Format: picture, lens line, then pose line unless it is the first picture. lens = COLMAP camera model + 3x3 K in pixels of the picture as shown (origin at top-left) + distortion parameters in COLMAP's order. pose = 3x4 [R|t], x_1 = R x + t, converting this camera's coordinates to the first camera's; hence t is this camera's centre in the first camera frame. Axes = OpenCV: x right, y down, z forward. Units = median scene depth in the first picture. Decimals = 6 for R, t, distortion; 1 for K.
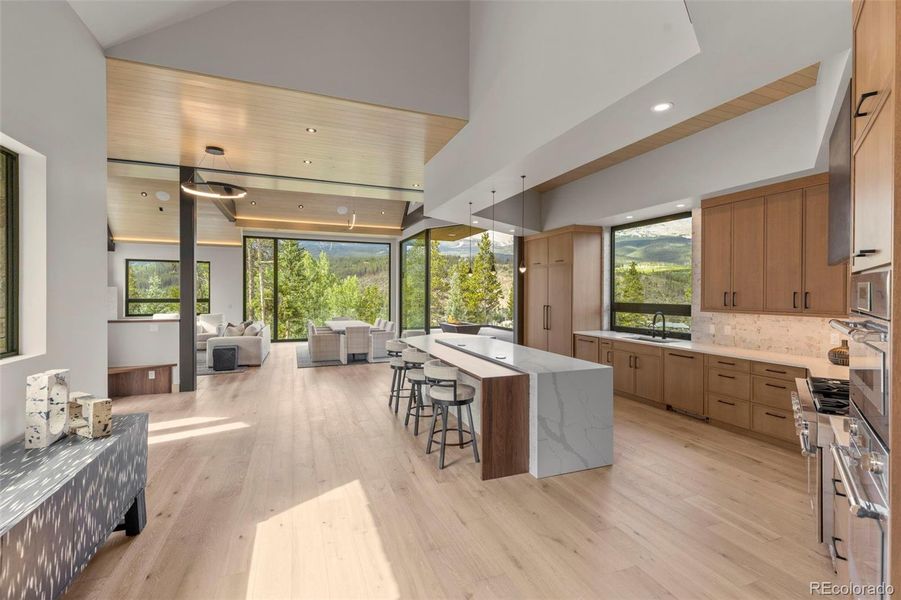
lens RADIAL K [[402.6, 0, 450.6], [0, 402.6, 291.9], [0, 0, 1]] dist [0.003800, 0.000028]
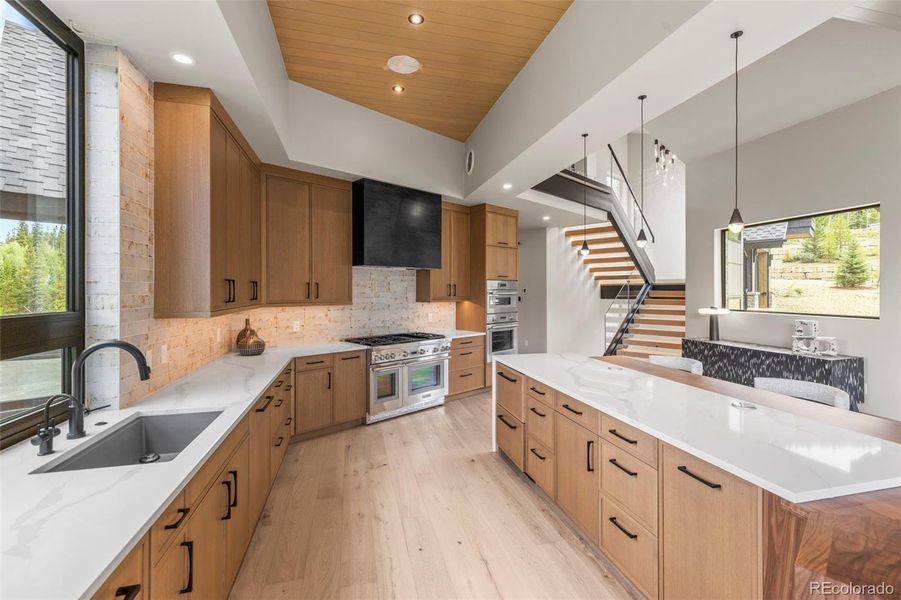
lens RADIAL K [[402.6, 0, 450.6], [0, 402.6, 291.9], [0, 0, 1]] dist [0.003800, 0.000028]
pose [[-0.992132, 0.000062, 0.125193, 0.244466], [0.000124, 1.000000, 0.000483, 0.017433], [-0.125193, 0.000494, -0.992132, 1.293513]]
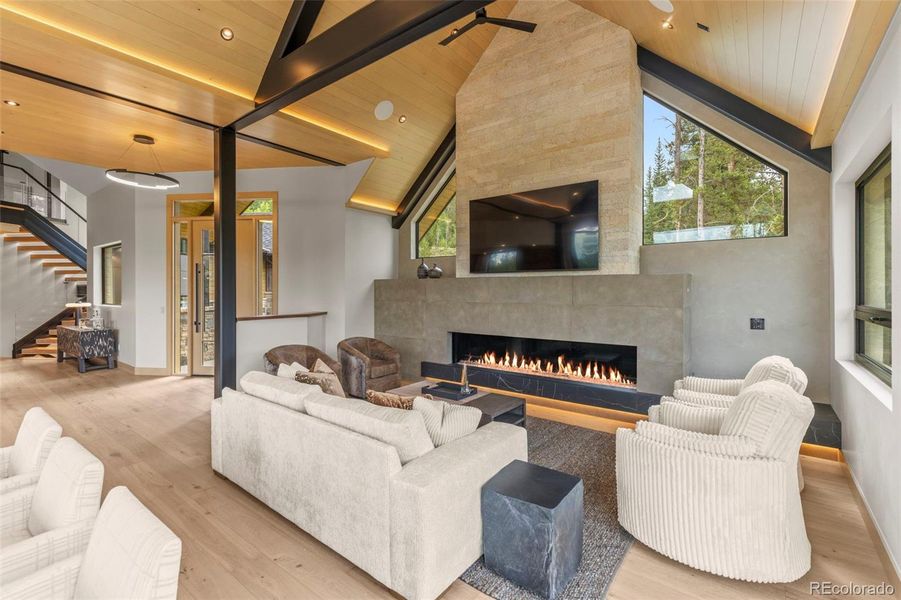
lens RADIAL K [[402.6, 0, 450.6], [0, 402.6, 291.9], [0, 0, 1]] dist [0.003800, 0.000028]
pose [[-0.854270, -0.002503, -0.519824, -0.681895], [-0.002898, 0.999996, -0.000052, 0.015782], [0.519822, 0.001463, -0.854273, 2.144053]]
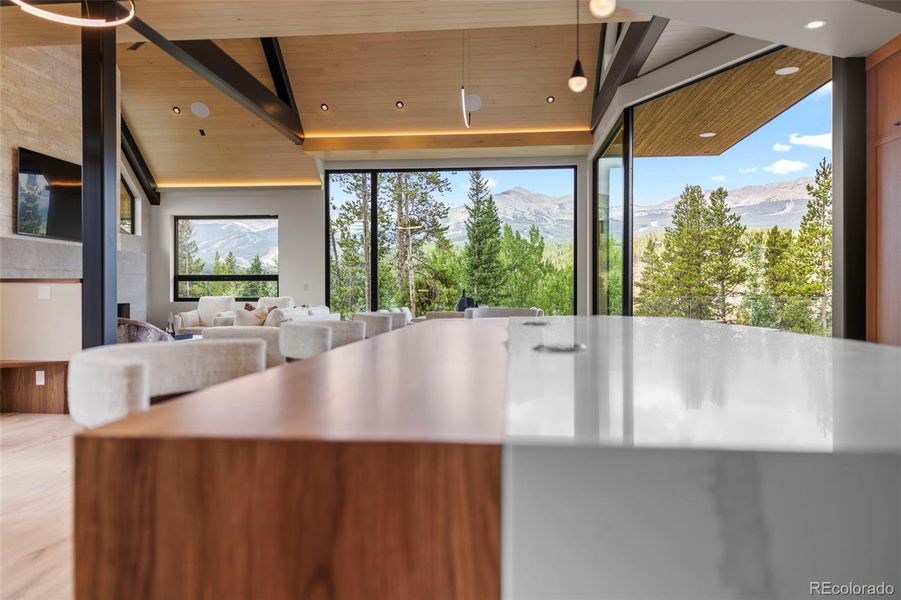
lens RADIAL K [[633.9, 0, 446.3], [0, 633.9, 295.8], [0, 0, 1]] dist [0.005381, 0.000948]
pose [[0.892092, -0.002675, -0.451846, 0.158625], [0.004616, 0.999984, 0.003193, 0.100161], [0.451830, -0.004934, 0.892090, 0.514324]]
